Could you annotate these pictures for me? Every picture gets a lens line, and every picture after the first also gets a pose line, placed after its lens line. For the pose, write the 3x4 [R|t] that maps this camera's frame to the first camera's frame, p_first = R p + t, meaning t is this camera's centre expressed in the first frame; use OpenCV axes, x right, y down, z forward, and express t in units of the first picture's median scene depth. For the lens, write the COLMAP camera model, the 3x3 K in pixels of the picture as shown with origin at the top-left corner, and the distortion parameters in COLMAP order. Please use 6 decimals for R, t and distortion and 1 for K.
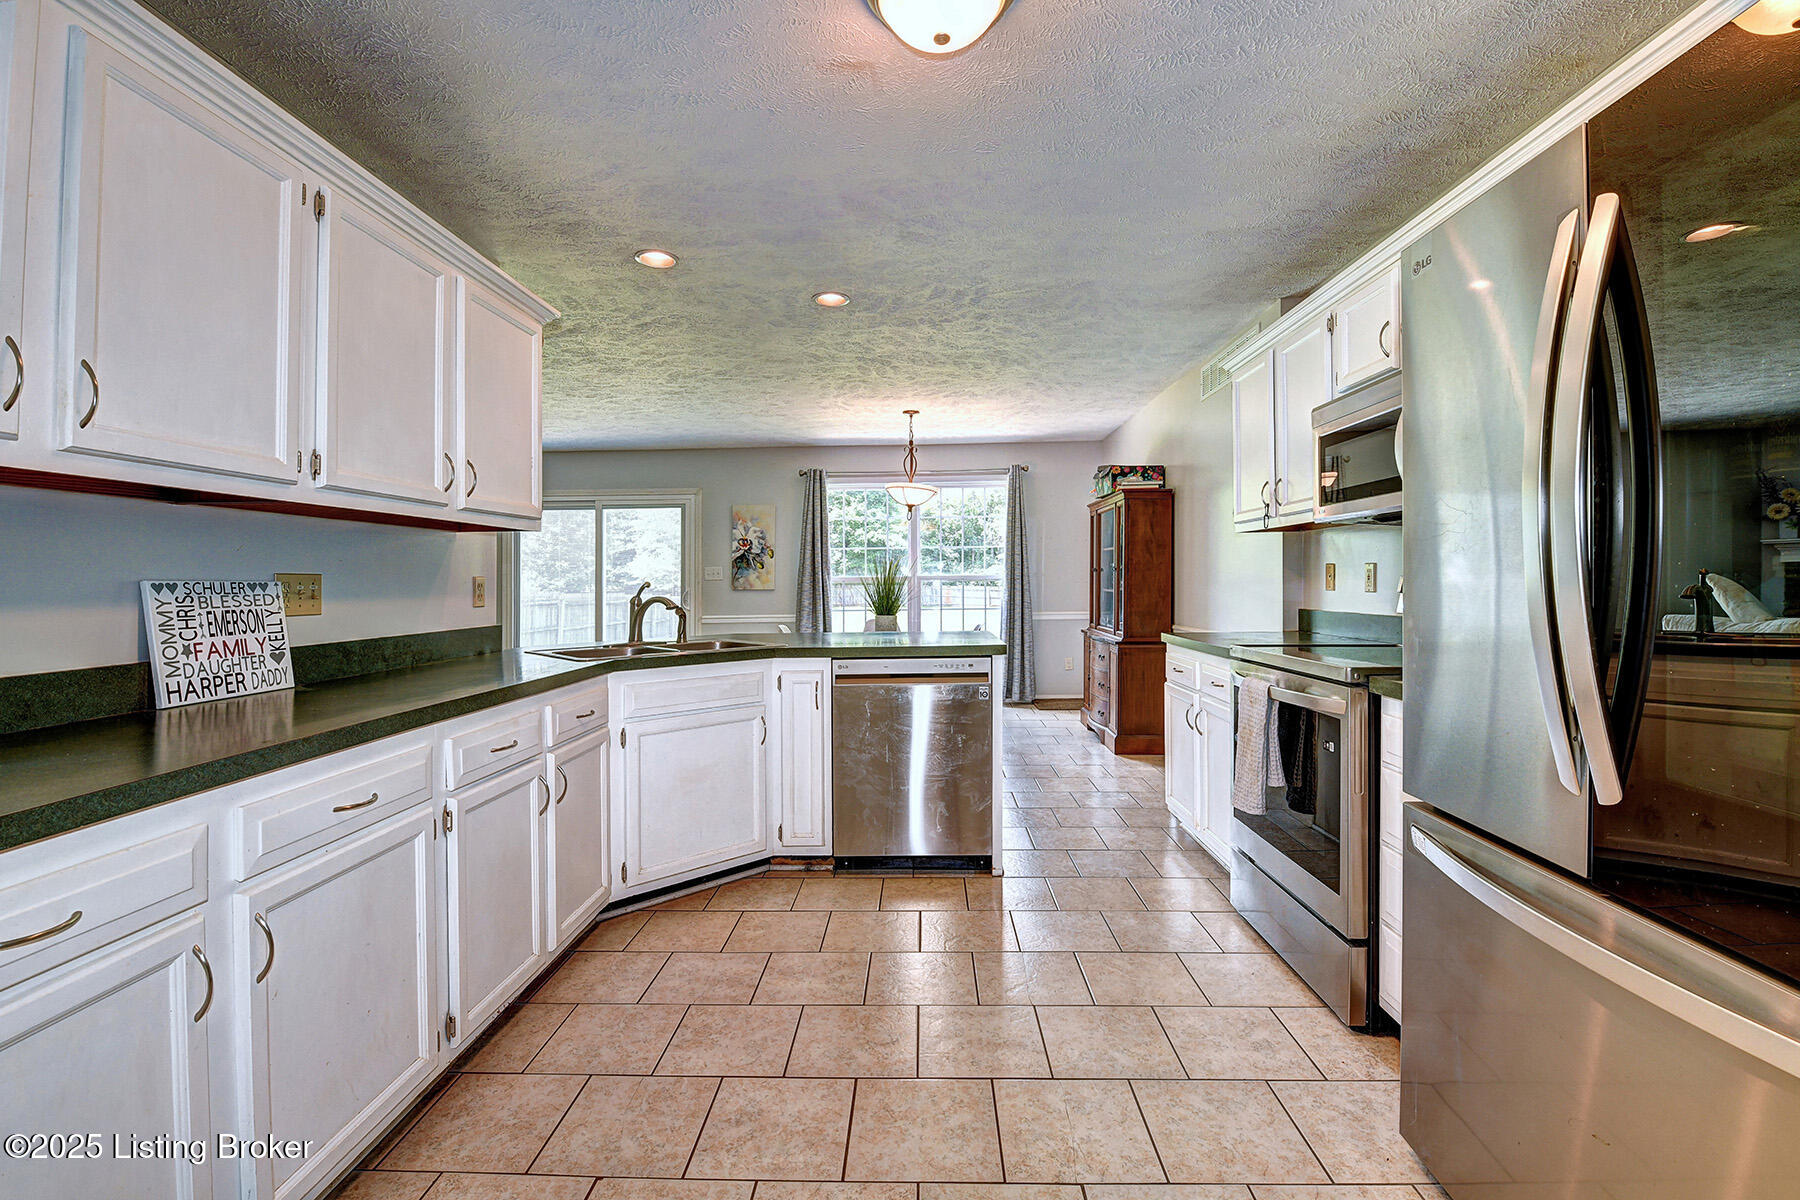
lens RADIAL K [[789.7, 0, 879.5], [0, 789.7, 574.7], [0, 0, 1]] dist [-0.011338, -0.005291]
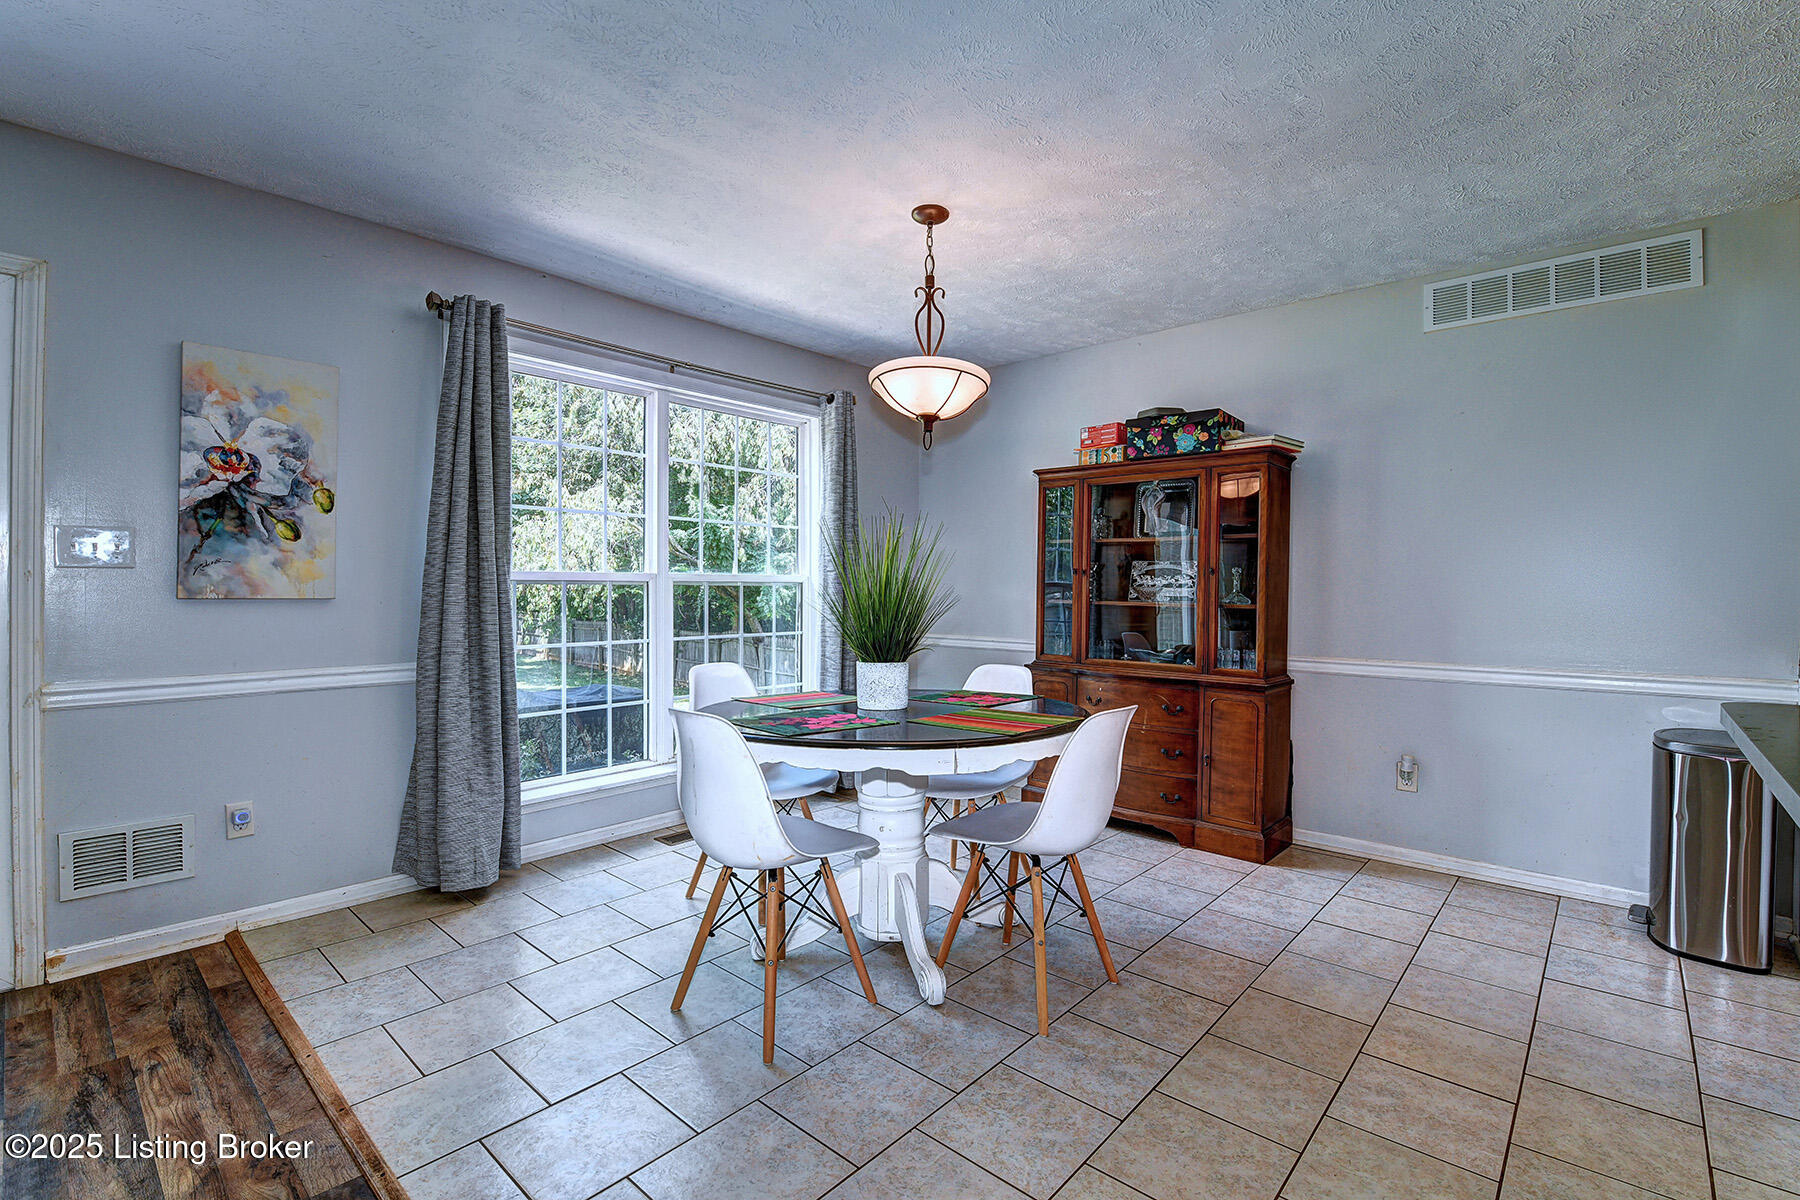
lens RADIAL K [[789.7, 0, 895.9], [0, 789.7, 596.3], [0, 0, 1]] dist [-0.011338, -0.005291]
pose [[0.660041, 0.008374, 0.751183, -0.637658], [-0.025824, 0.999600, 0.011548, 0.018746], [-0.750785, -0.027021, 0.659994, 1.522387]]
